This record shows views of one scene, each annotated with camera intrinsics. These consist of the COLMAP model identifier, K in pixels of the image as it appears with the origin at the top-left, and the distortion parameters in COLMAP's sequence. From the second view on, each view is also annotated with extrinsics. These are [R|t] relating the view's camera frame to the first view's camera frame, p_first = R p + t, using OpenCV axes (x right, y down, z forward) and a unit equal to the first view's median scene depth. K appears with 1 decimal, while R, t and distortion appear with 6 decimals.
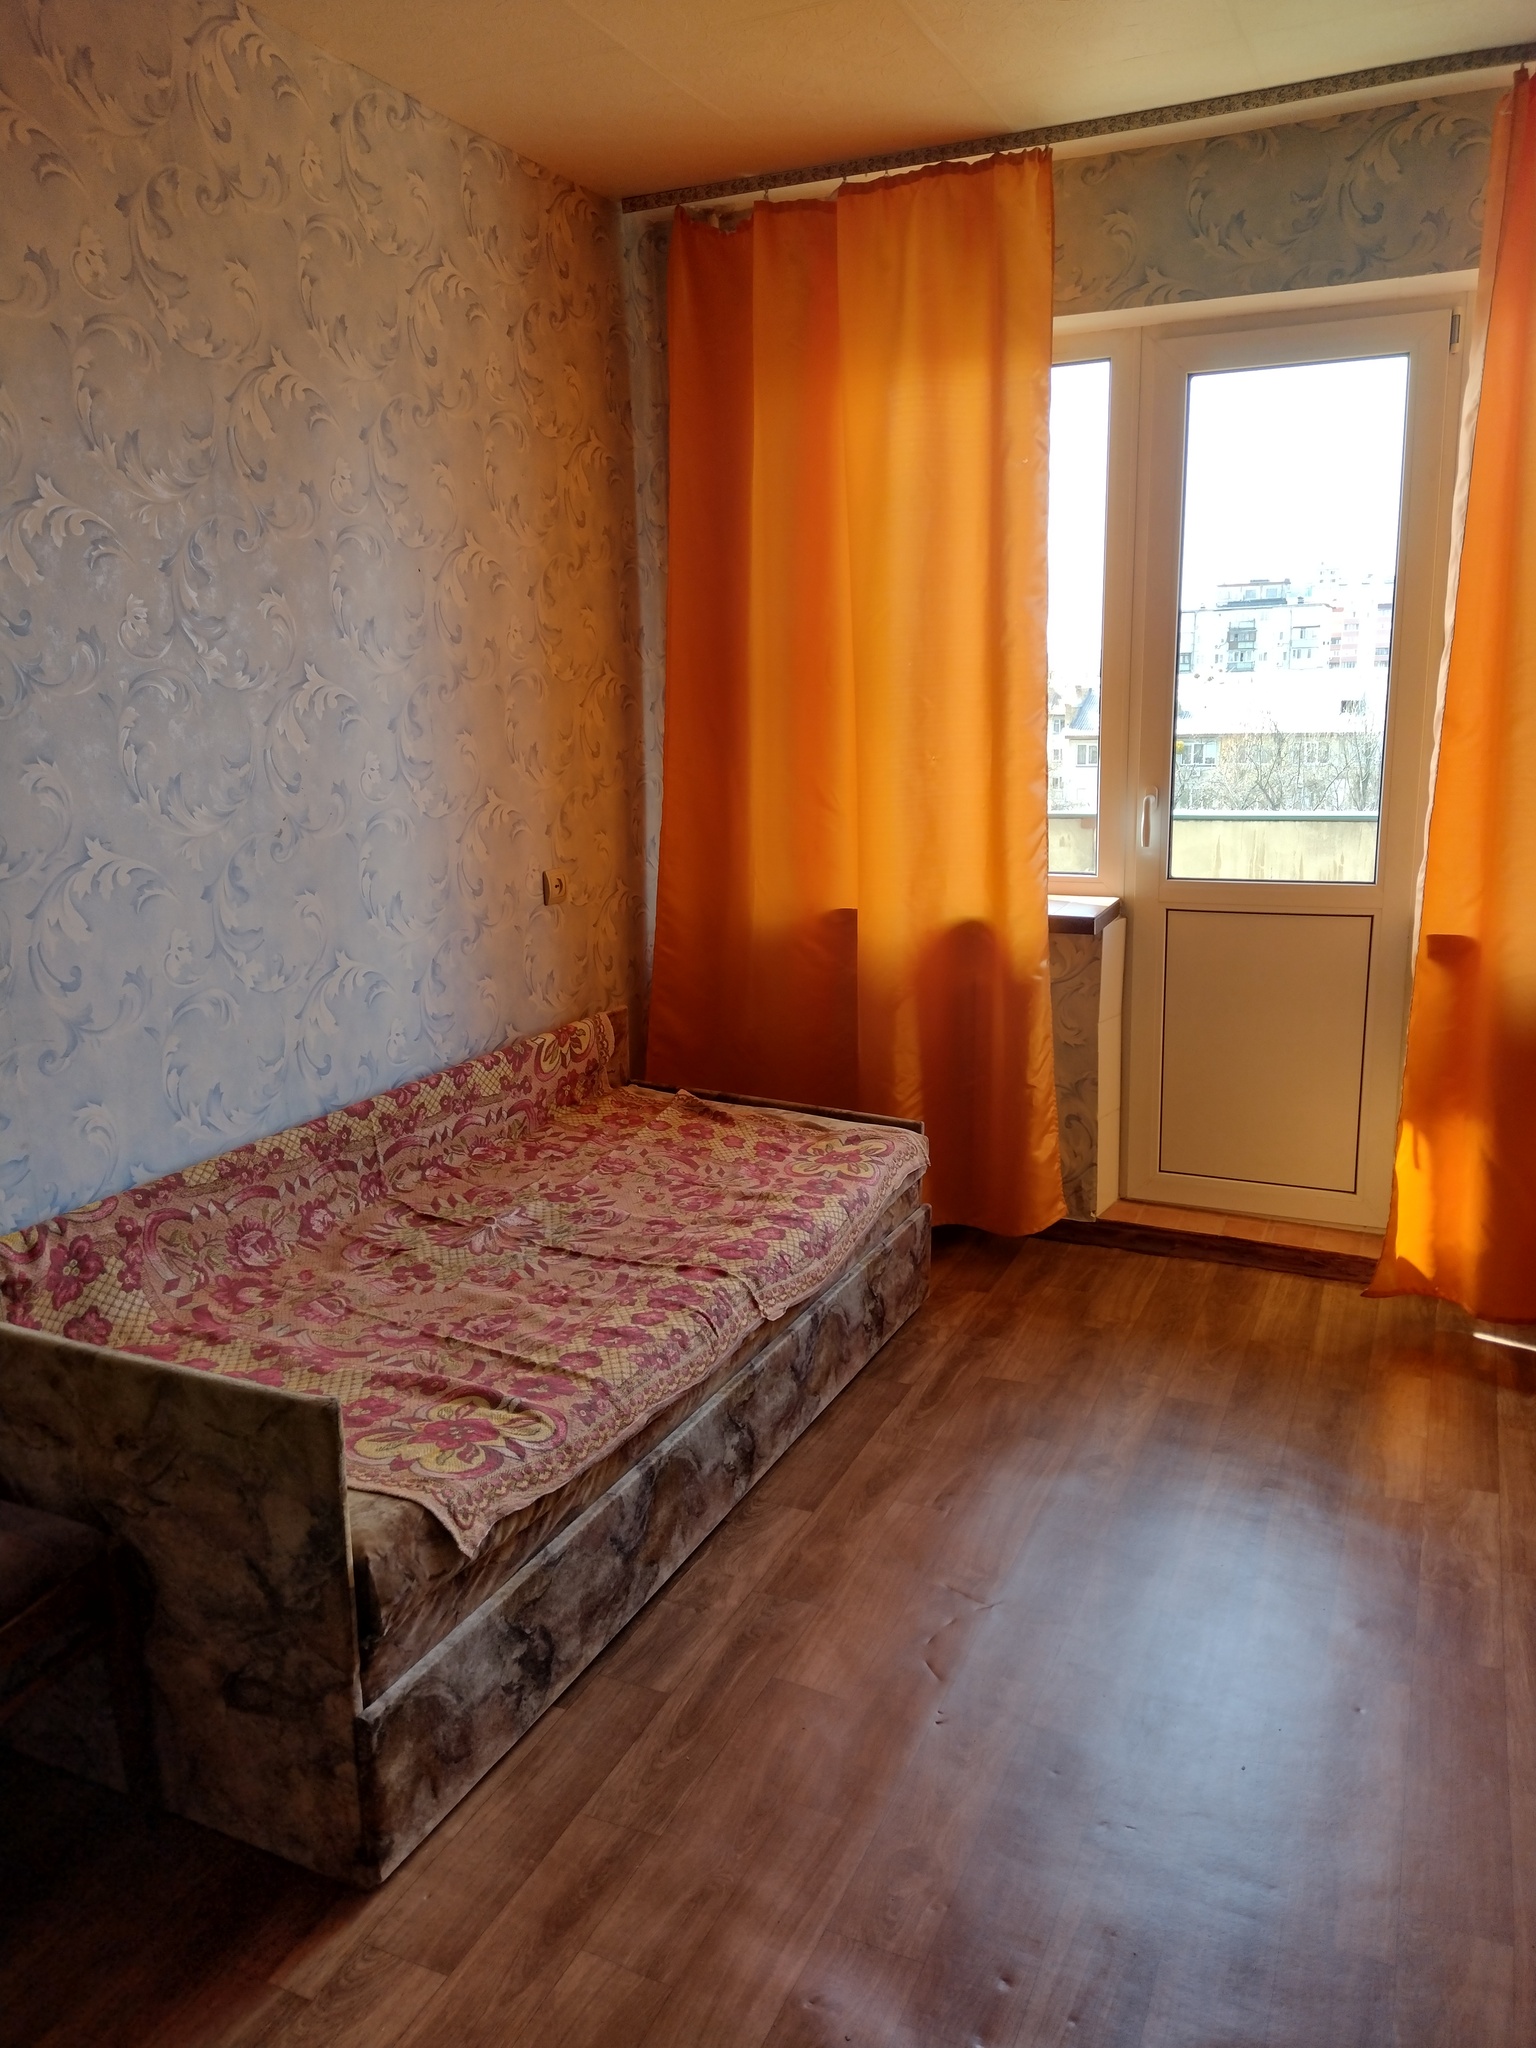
lens RADIAL K [[1551.5, 0, 763.5], [0, 1551.5, 1010.7], [0, 0, 1]] dist [0.029461, 0.002157]
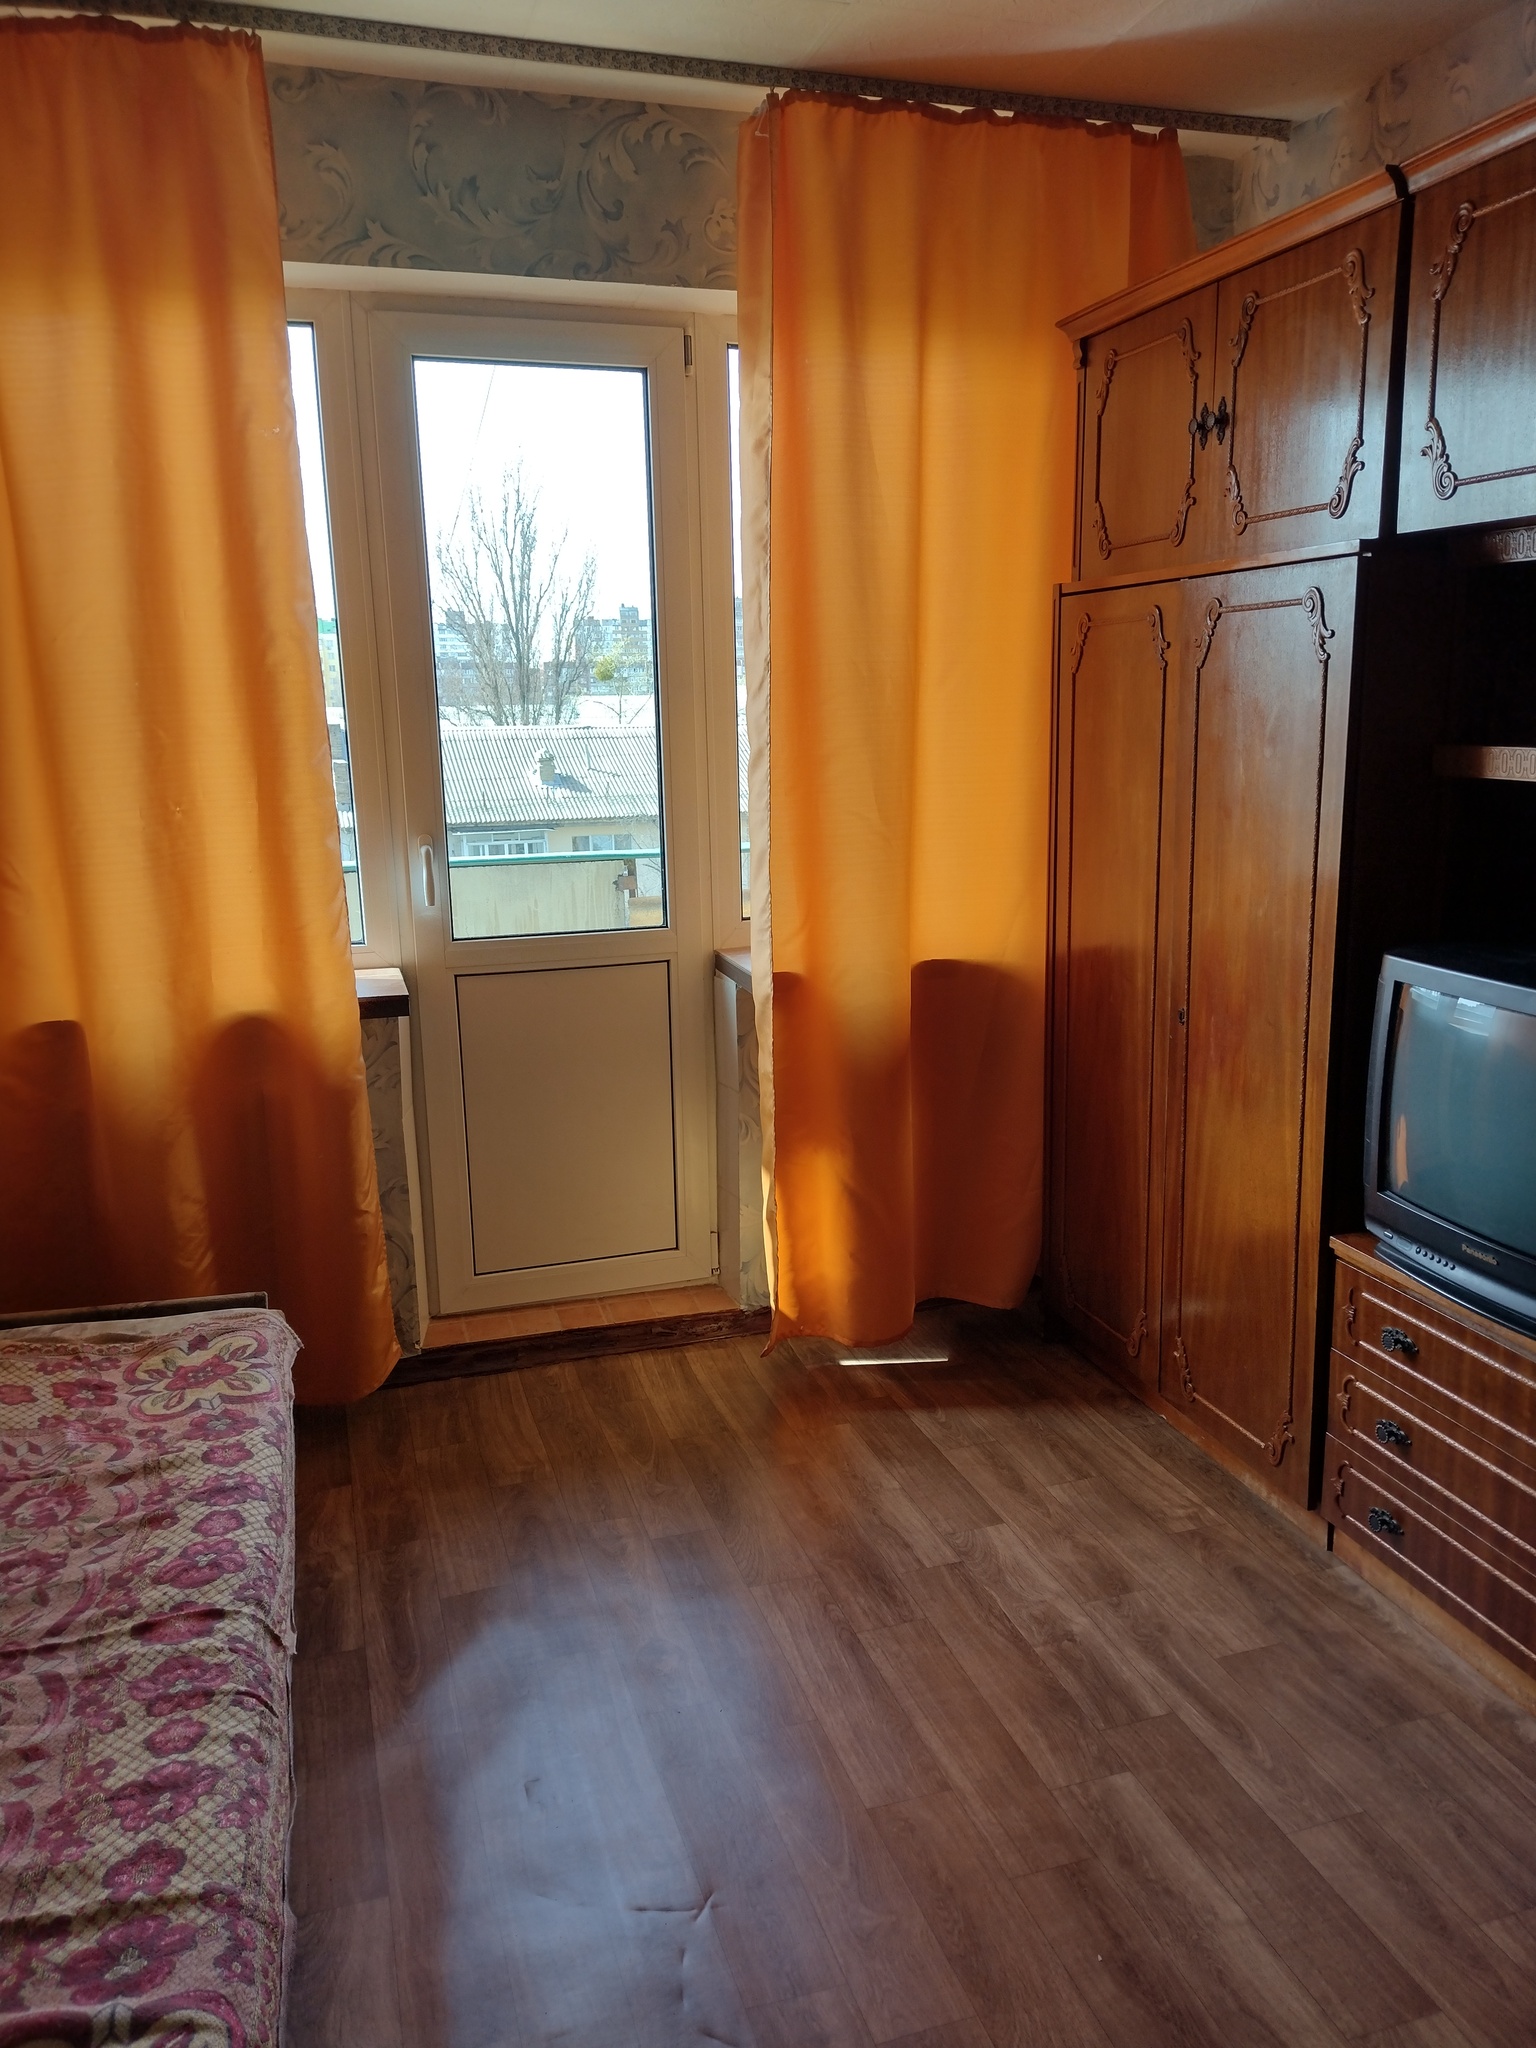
lens RADIAL K [[1557.9, 0, 768.0], [0, 1557.9, 1024.0], [0, 0, 1]] dist [-0.065352, 0.094299]
pose [[0.737909, -0.142304, 0.659727, -0.210455], [0.146816, 0.987955, 0.048889, -0.064052], [-0.658738, 0.060783, 0.749913, 0.285533]]
